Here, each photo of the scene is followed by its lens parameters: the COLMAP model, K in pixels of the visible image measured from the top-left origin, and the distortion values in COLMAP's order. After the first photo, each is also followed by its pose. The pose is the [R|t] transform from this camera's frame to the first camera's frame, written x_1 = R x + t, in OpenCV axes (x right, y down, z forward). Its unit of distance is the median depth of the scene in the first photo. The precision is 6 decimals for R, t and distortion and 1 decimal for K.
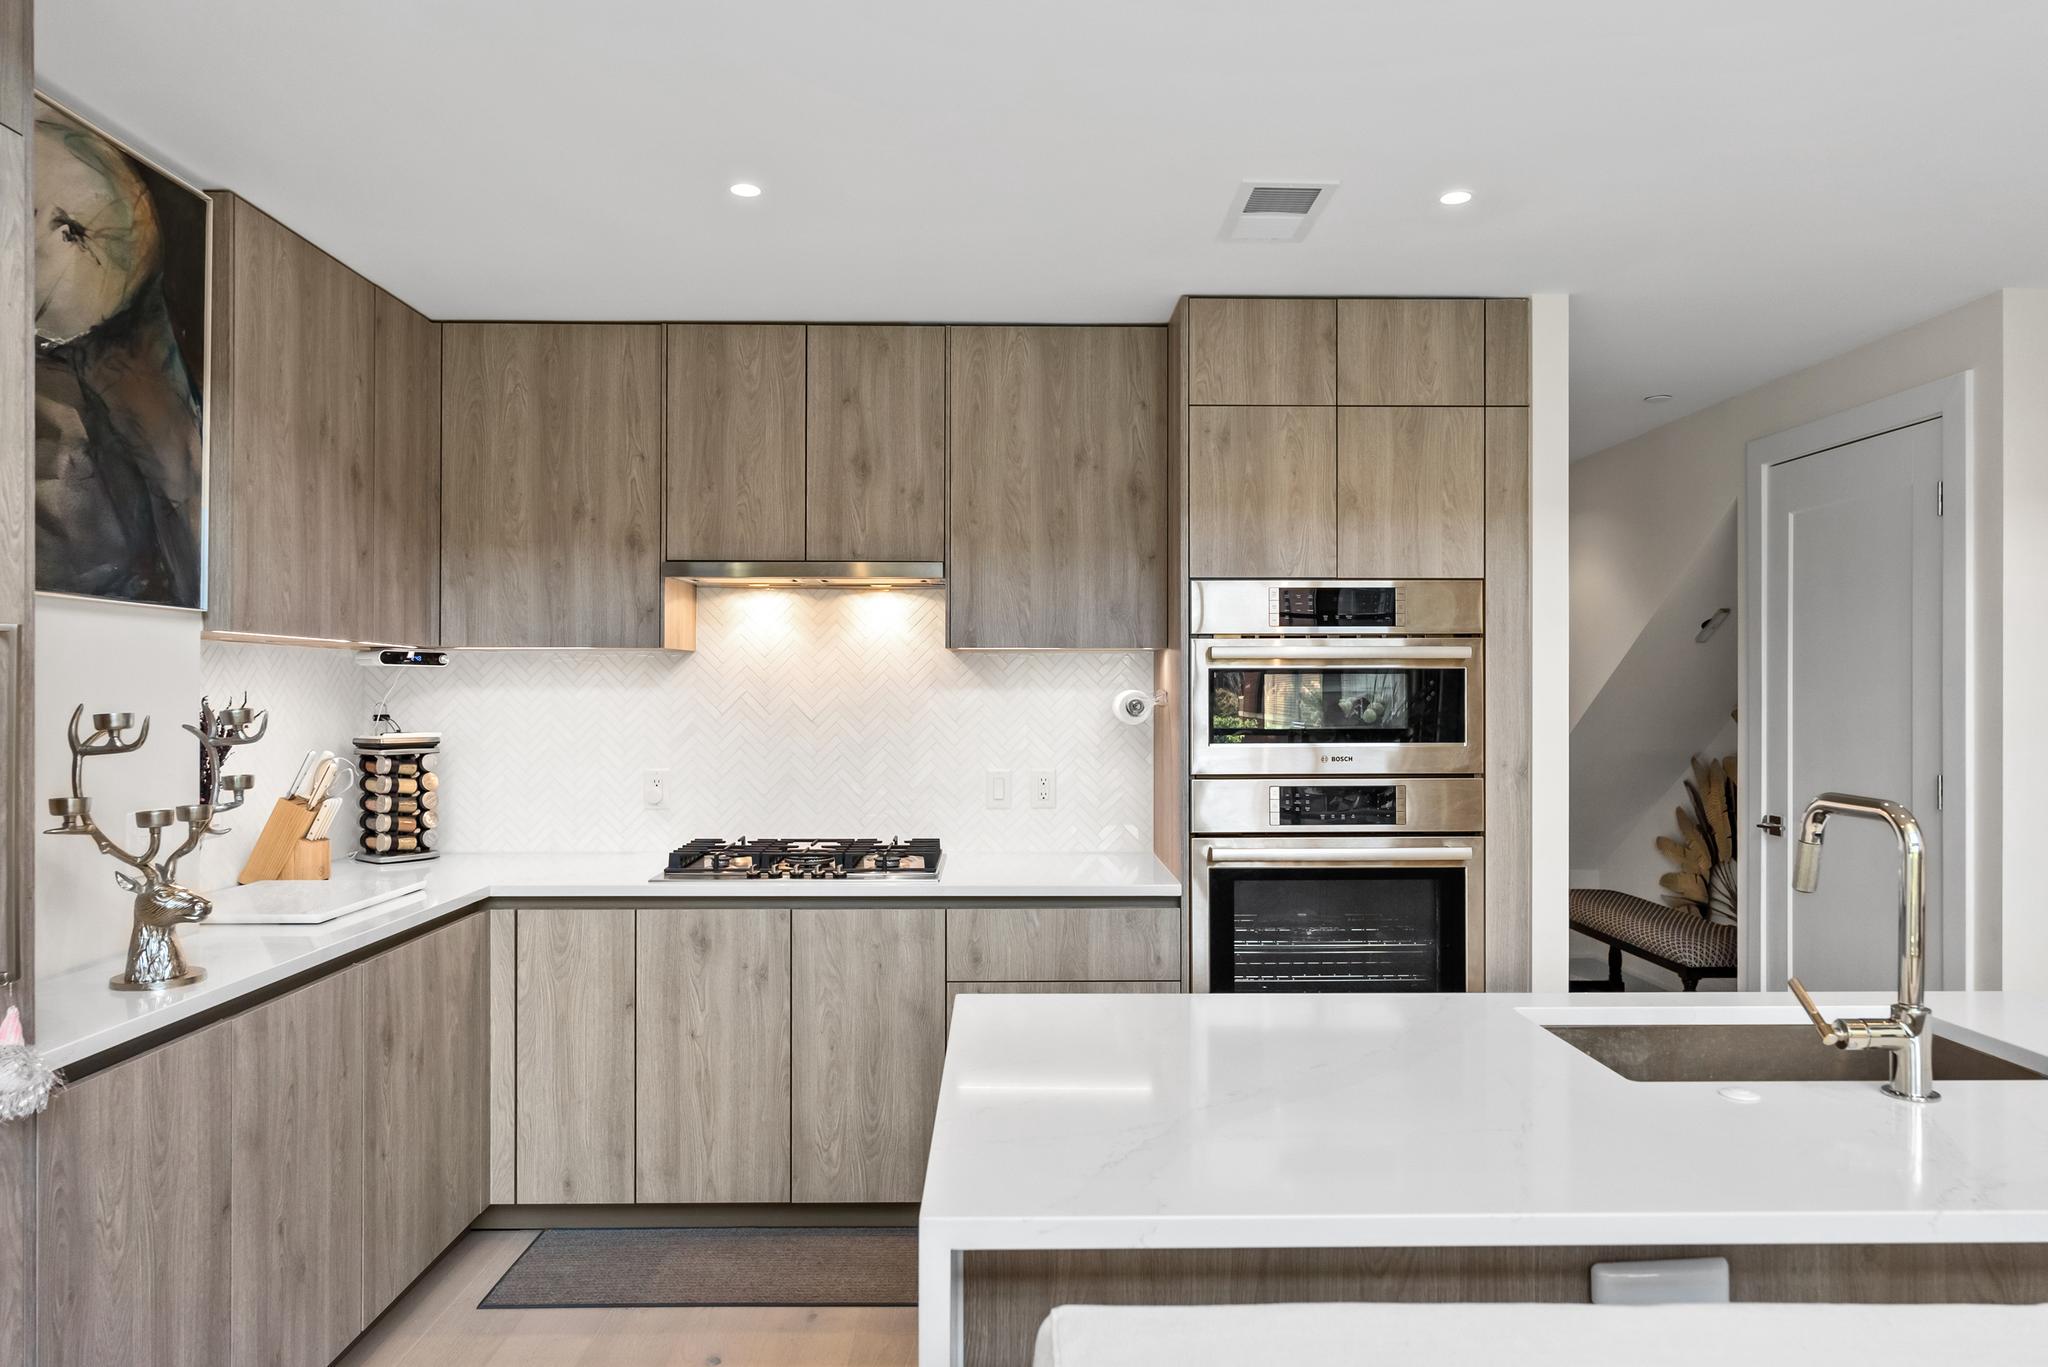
lens RADIAL K [[1318.9, 0, 1031.1], [0, 1318.9, 683.1], [0, 0, 1]] dist [-0.001944, -0.000439]
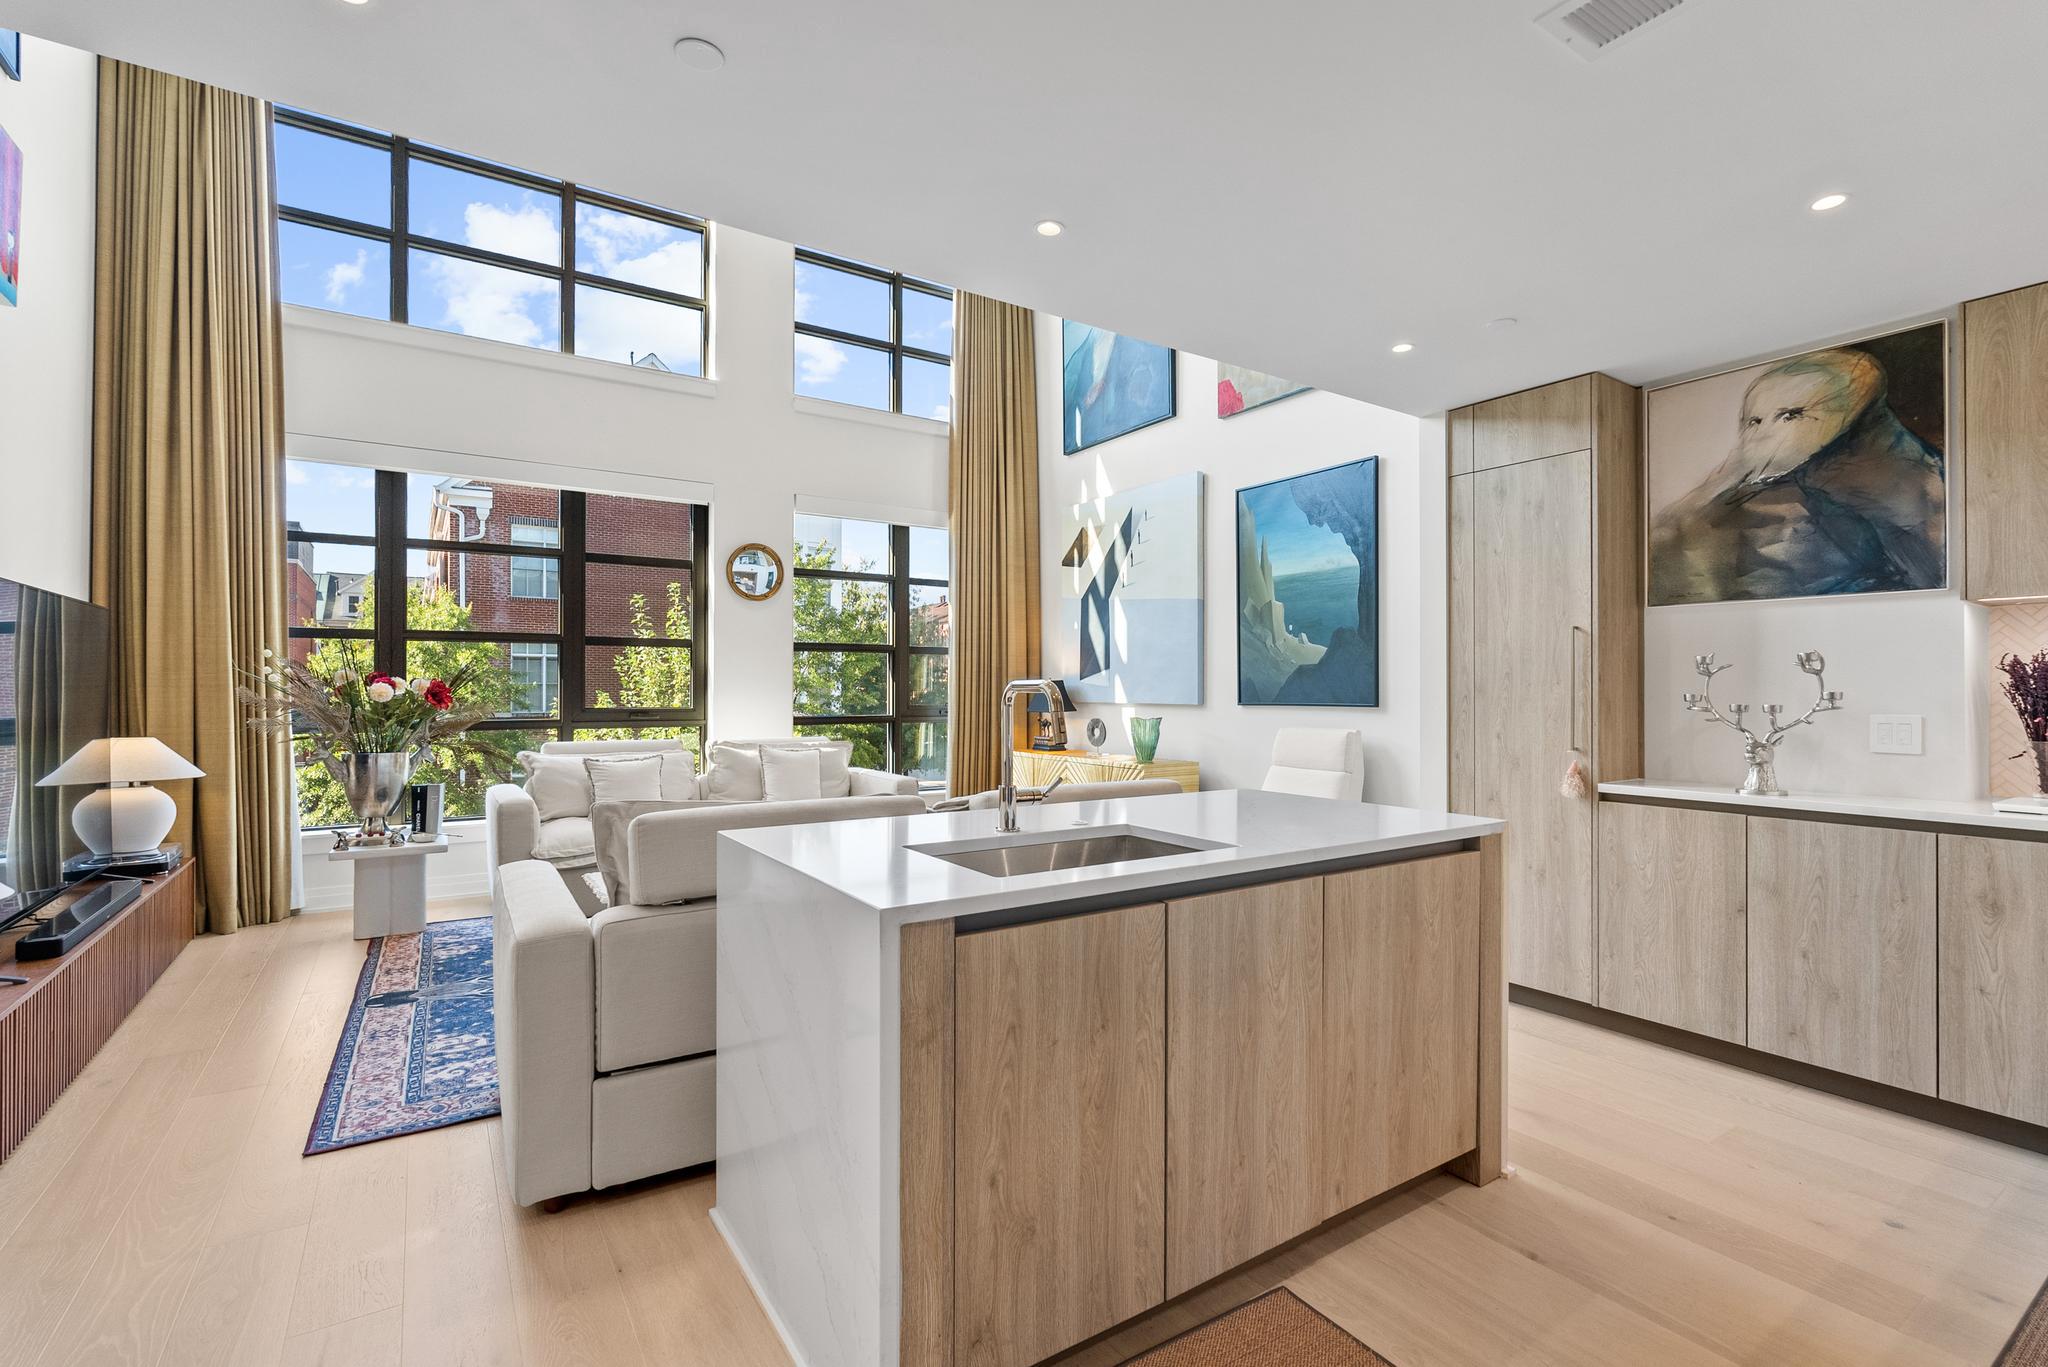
lens RADIAL K [[919.2, 0, 1029.3], [0, 919.2, 683.6], [0, 0, 1]] dist [-0.006996, 0.000844]
pose [[-0.845435, -0.007909, -0.534019, 0.649612], [-0.000528, 0.999902, -0.013972, 0.054468], [0.534077, -0.011531, -0.845357, 1.031757]]
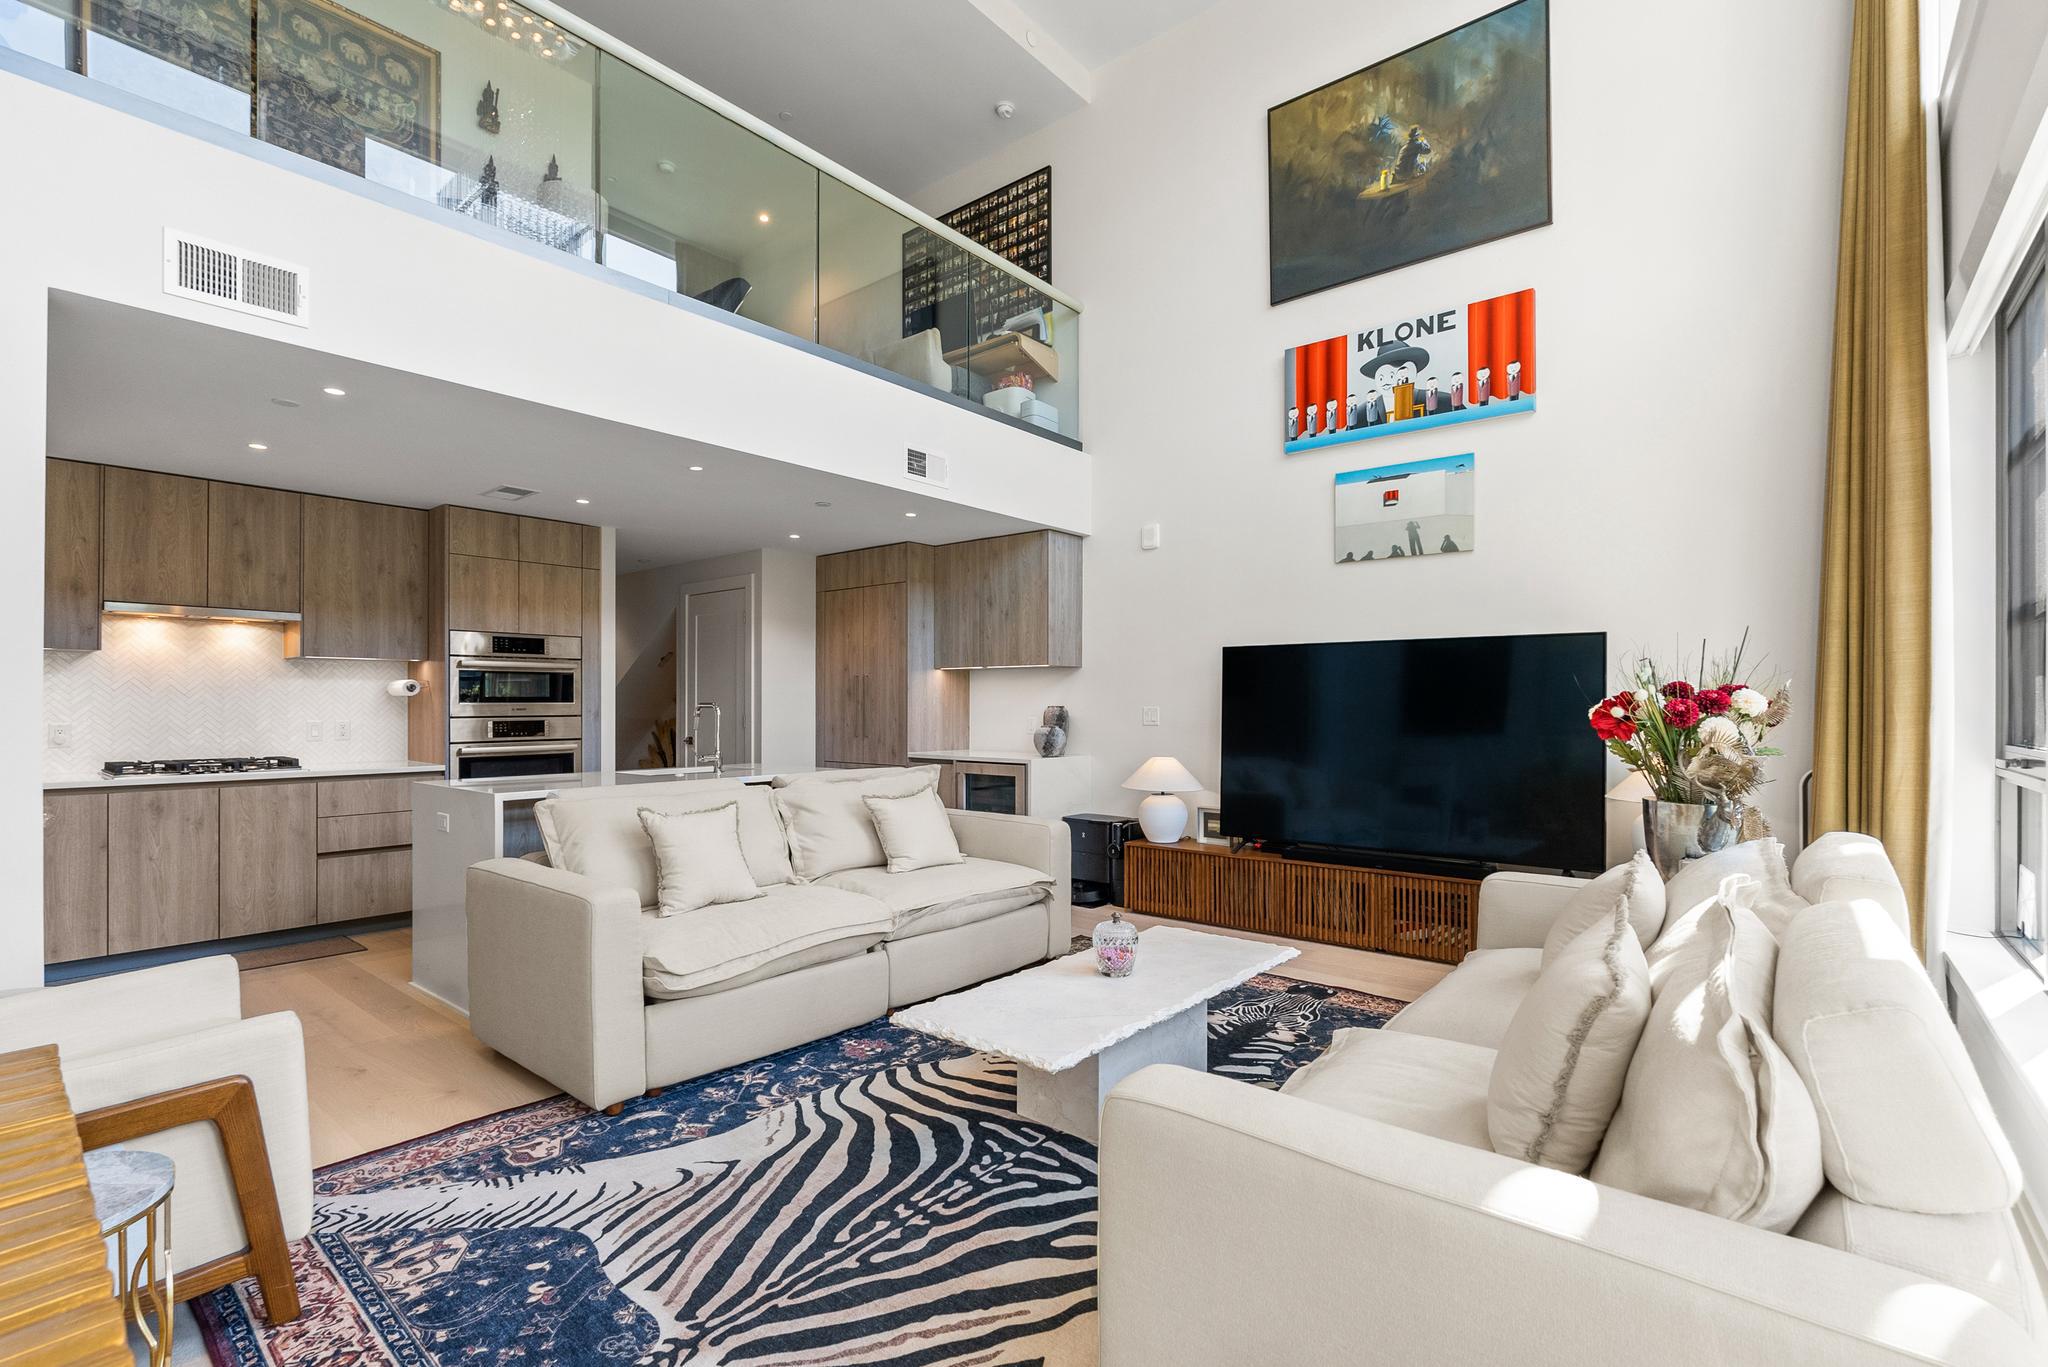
lens RADIAL K [[928.6, 0, 1034.6], [0, 928.6, 707.1], [0, 0, 1]] dist [-0.005431, -0.000255]
pose [[0.649246, -0.002595, 0.760574, -0.435766], [-0.003529, 0.999973, 0.006425, 0.039206], [-0.760571, -0.006855, 0.649219, -0.794151]]
